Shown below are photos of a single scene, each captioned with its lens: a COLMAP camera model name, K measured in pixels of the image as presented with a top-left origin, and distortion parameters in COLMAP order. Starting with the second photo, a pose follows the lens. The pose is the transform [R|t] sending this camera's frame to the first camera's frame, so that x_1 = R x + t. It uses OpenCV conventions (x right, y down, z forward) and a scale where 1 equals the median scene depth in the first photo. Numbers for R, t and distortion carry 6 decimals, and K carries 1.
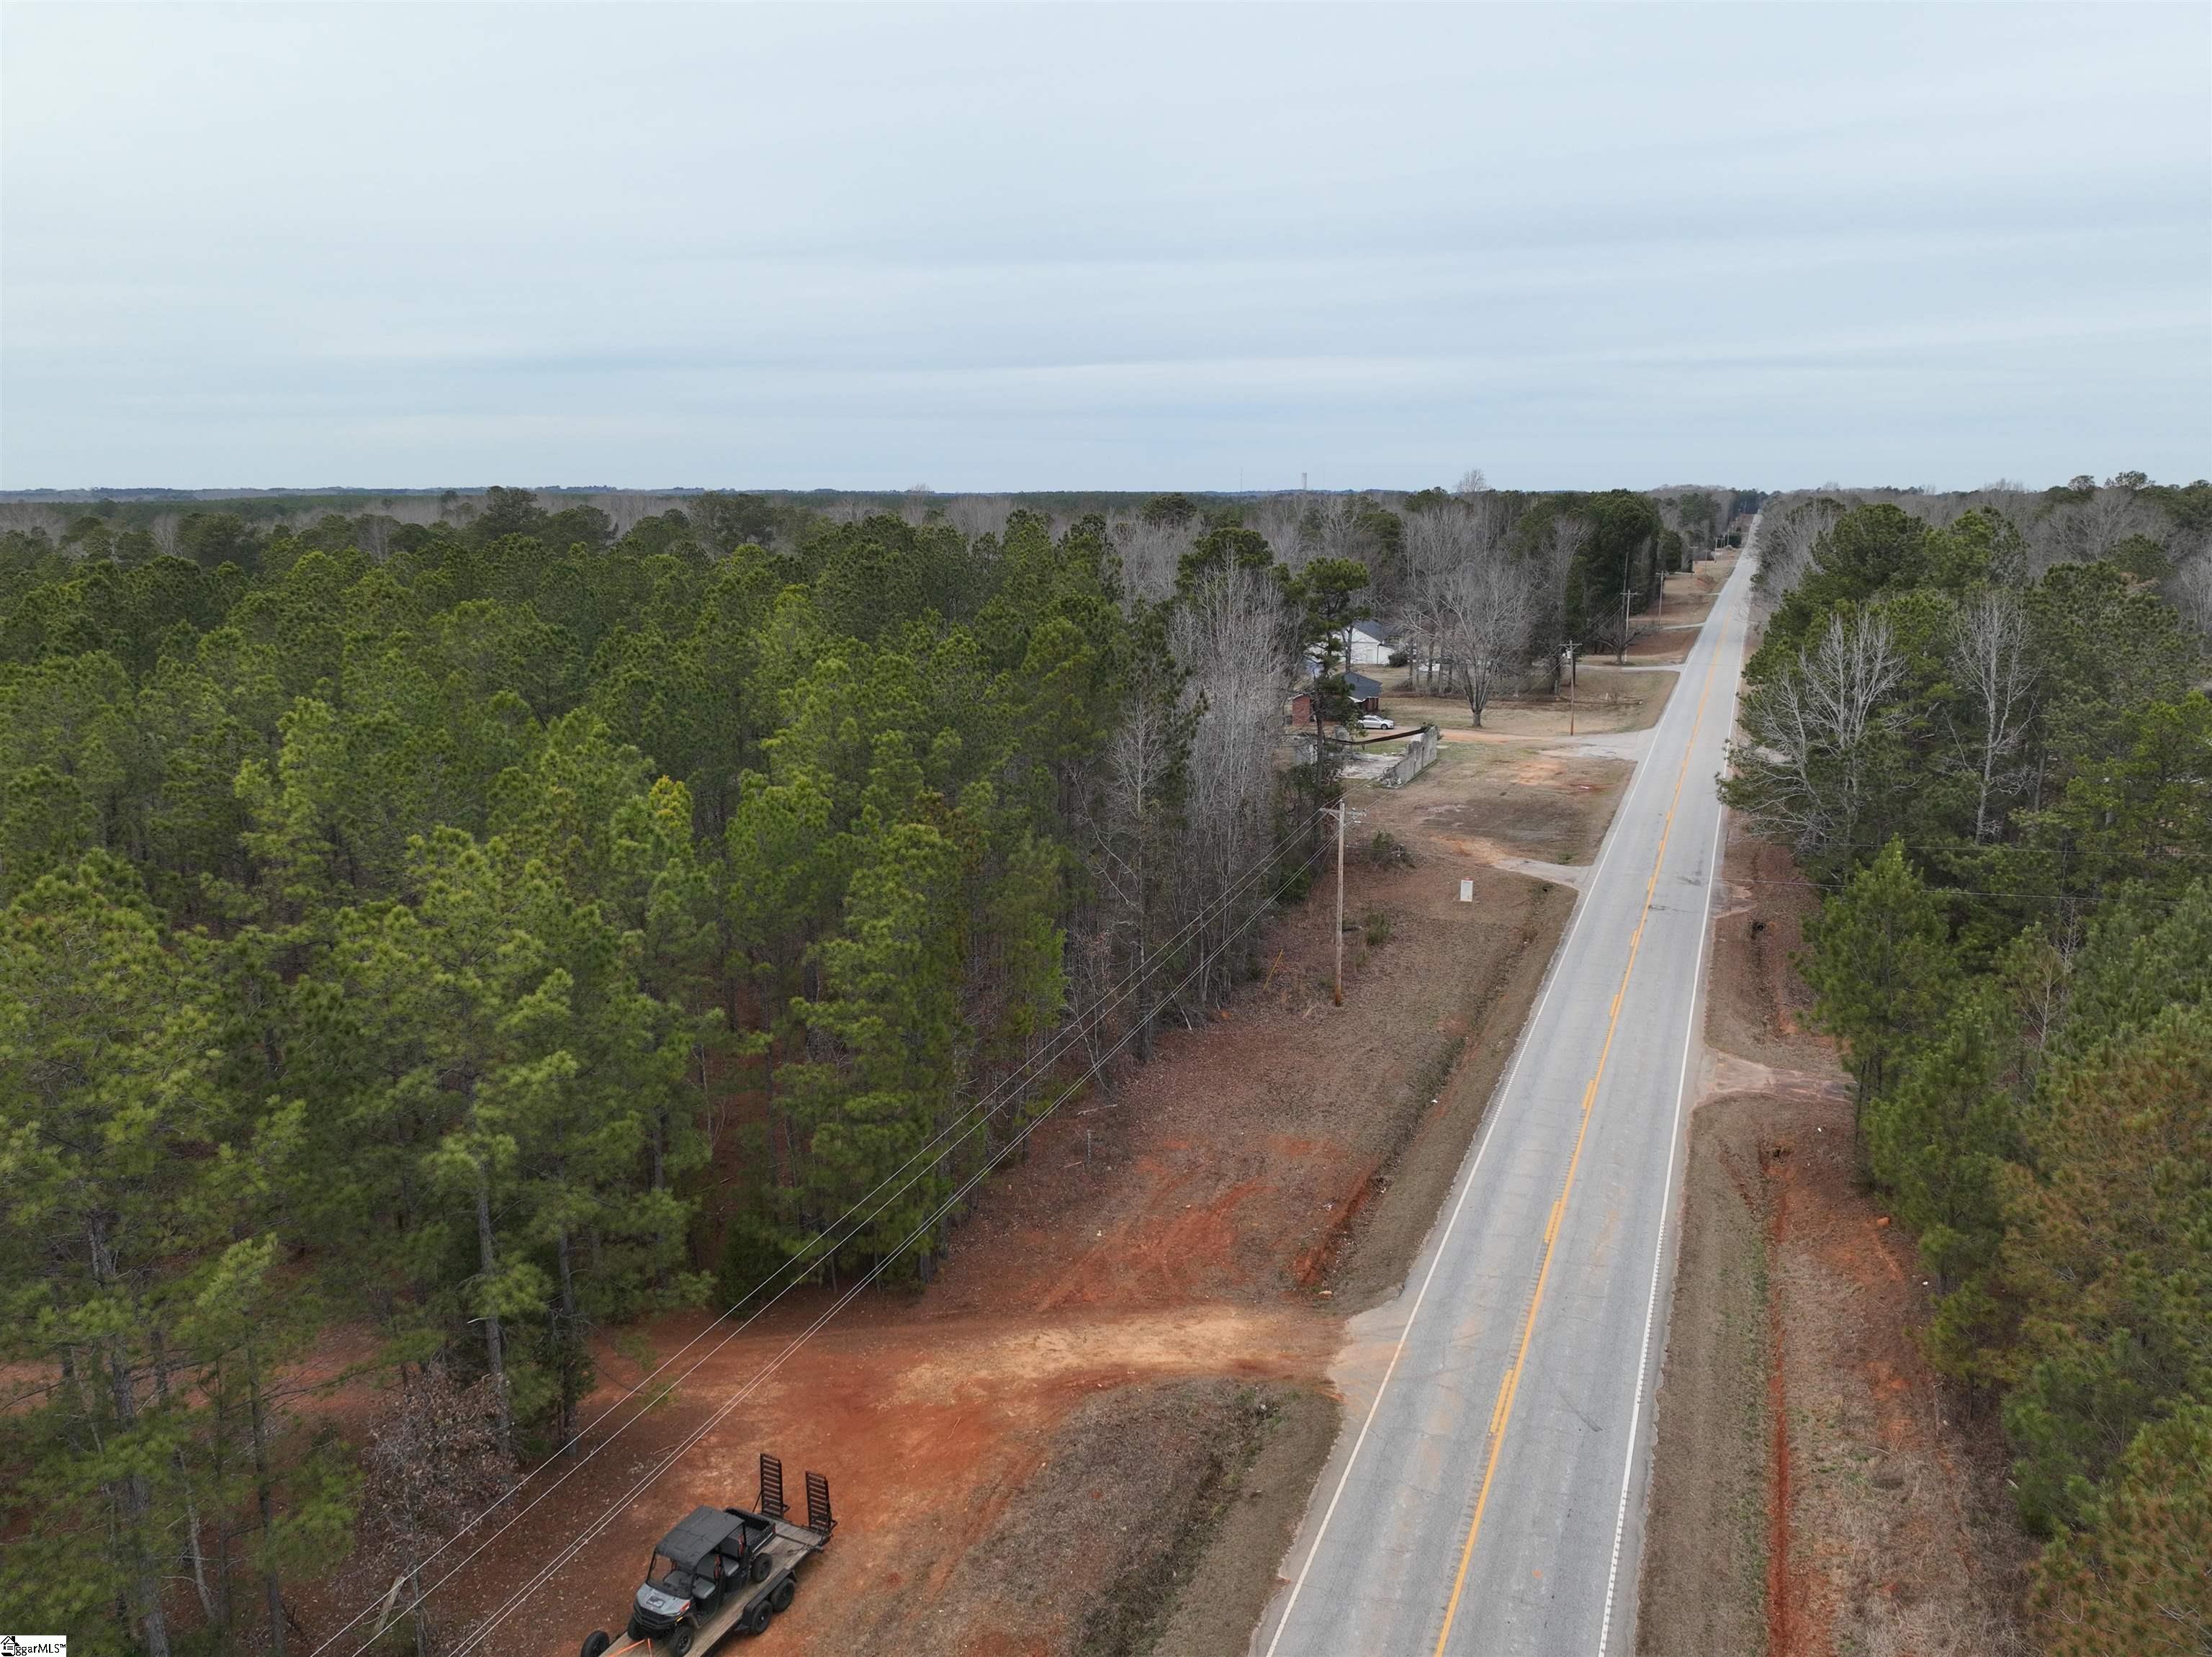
lens RADIAL K [[1610.4, 0, 1106.0], [0, 1610.4, 828.5], [0, 0, 1]] dist [-0.015296, 0.054164]
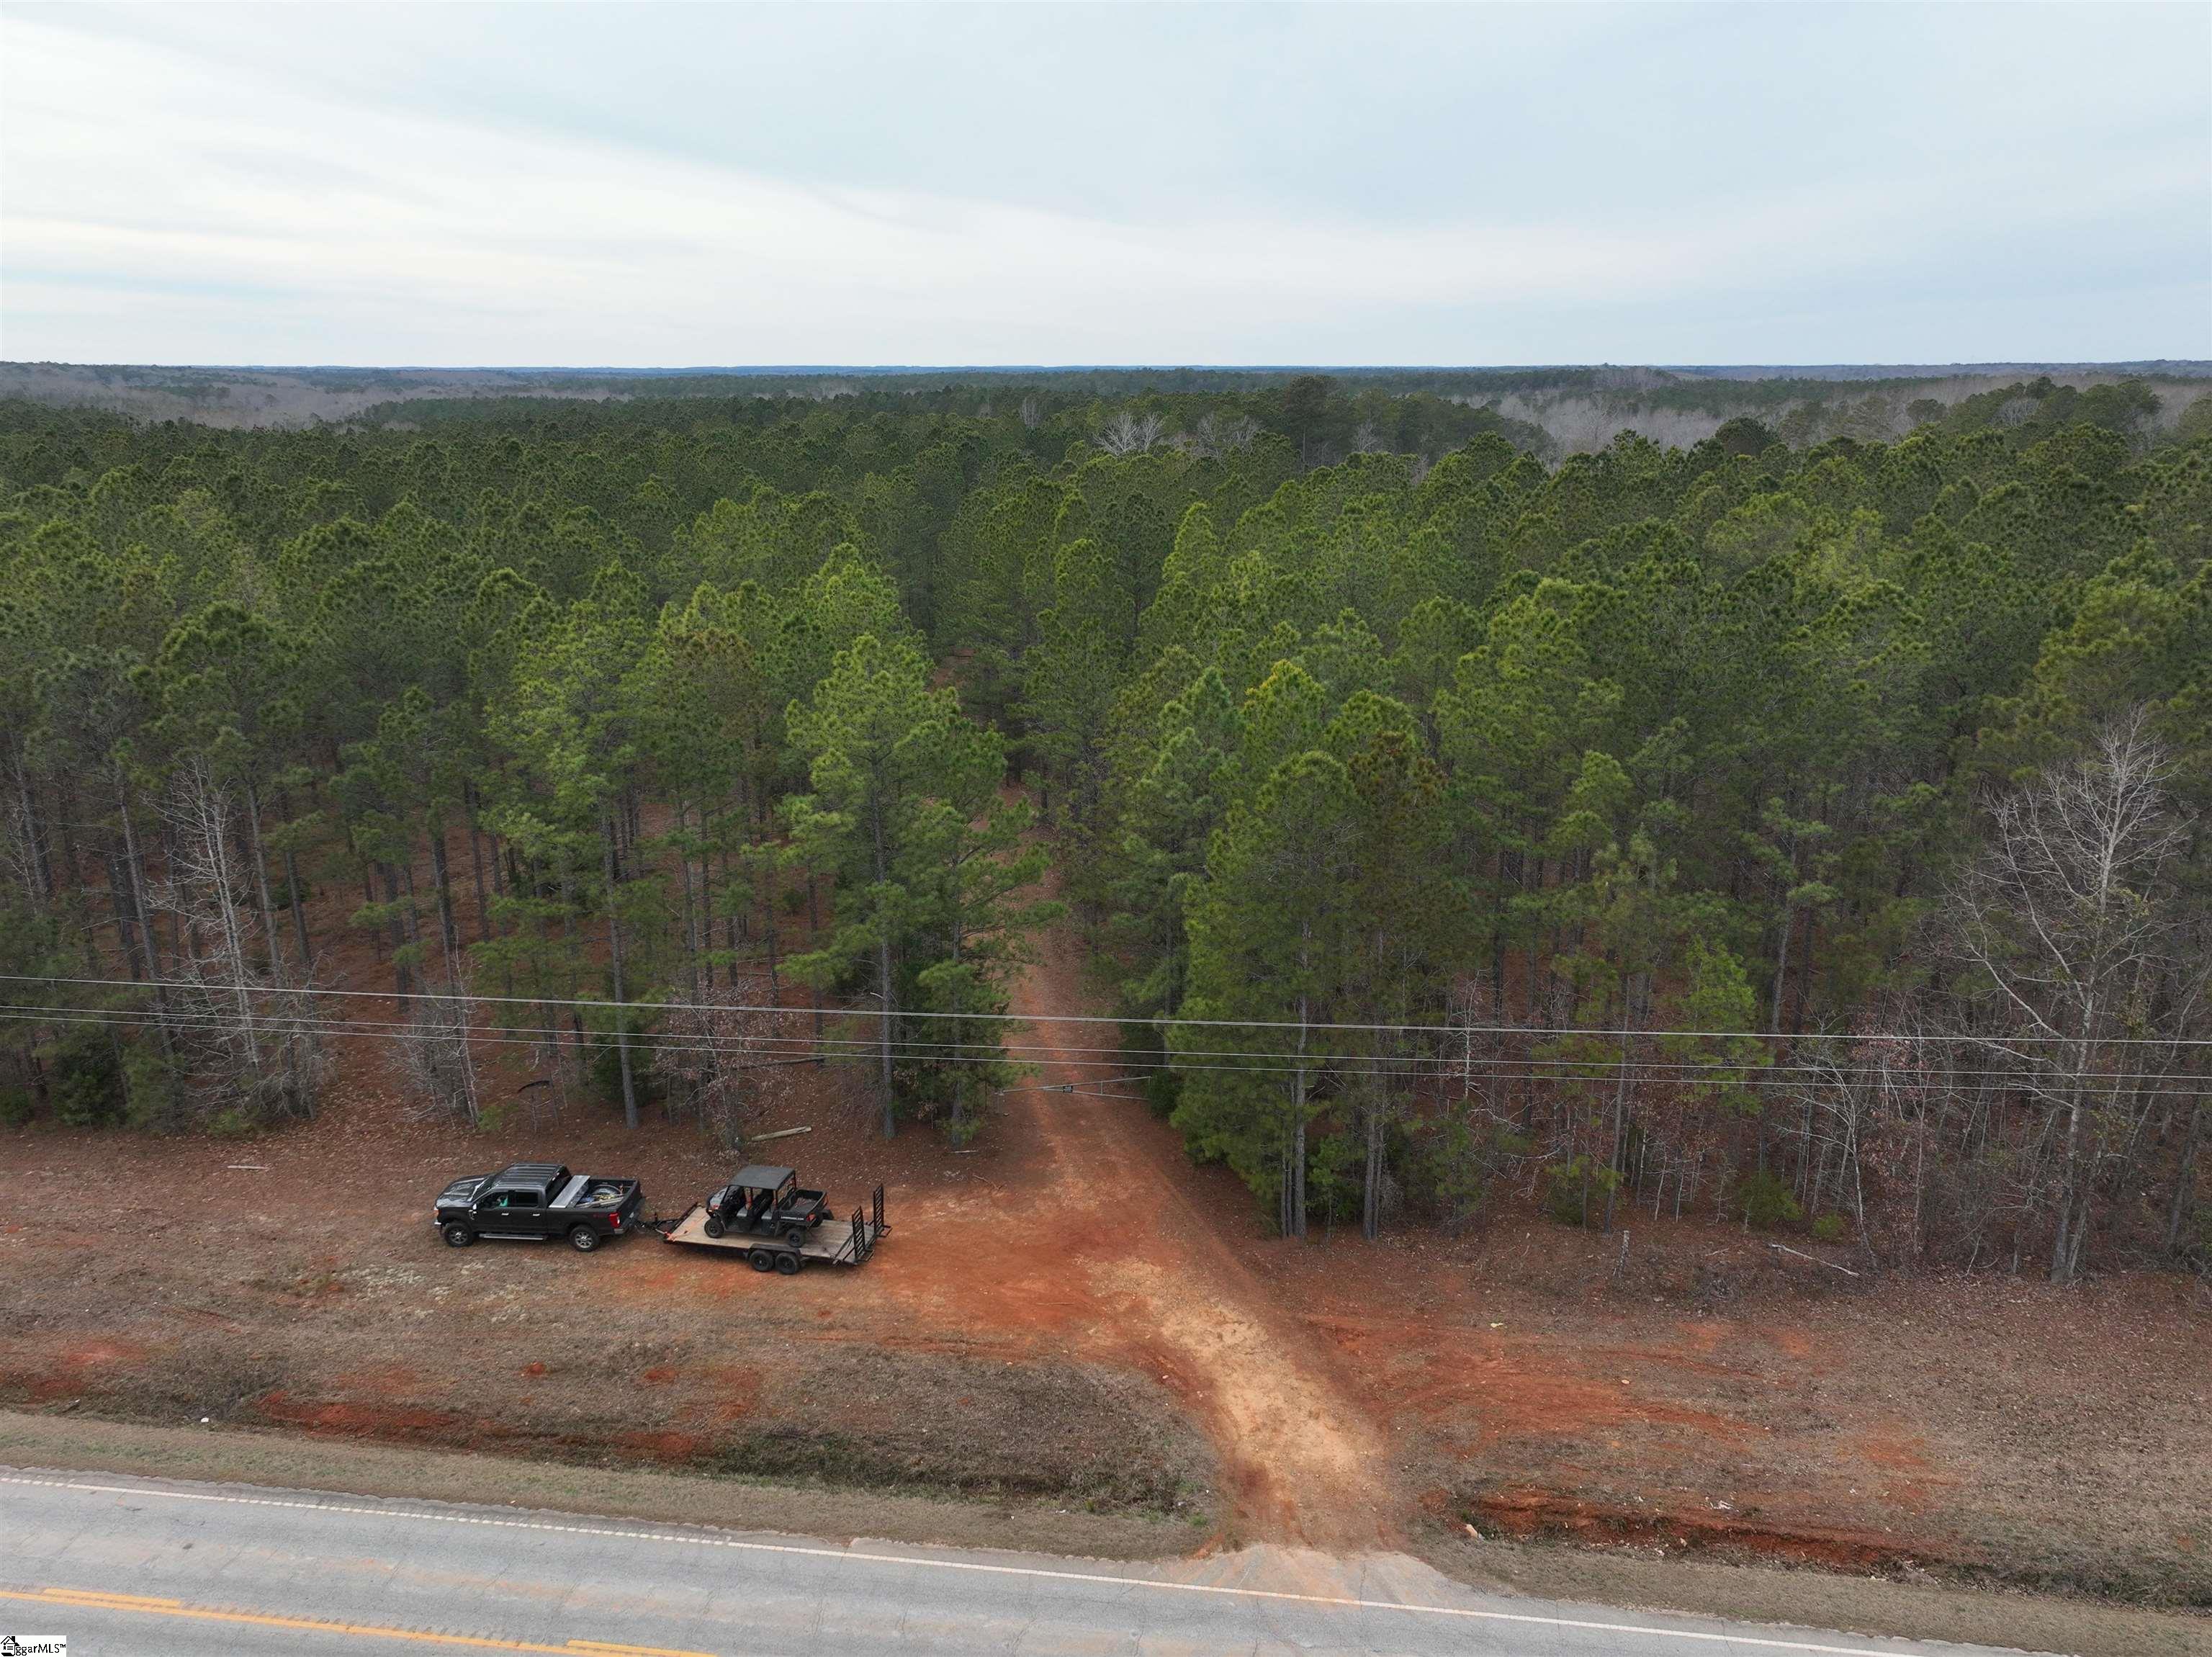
lens RADIAL K [[1610.4, 0, 1106.0], [0, 1610.4, 828.5], [0, 0, 1]] dist [-0.015296, 0.054164]
pose [[0.212084, 0.265033, -0.940626, 0.739587], [-0.194050, 0.954777, 0.225267, -0.141425], [0.957792, 0.134753, 0.253923, 0.681608]]
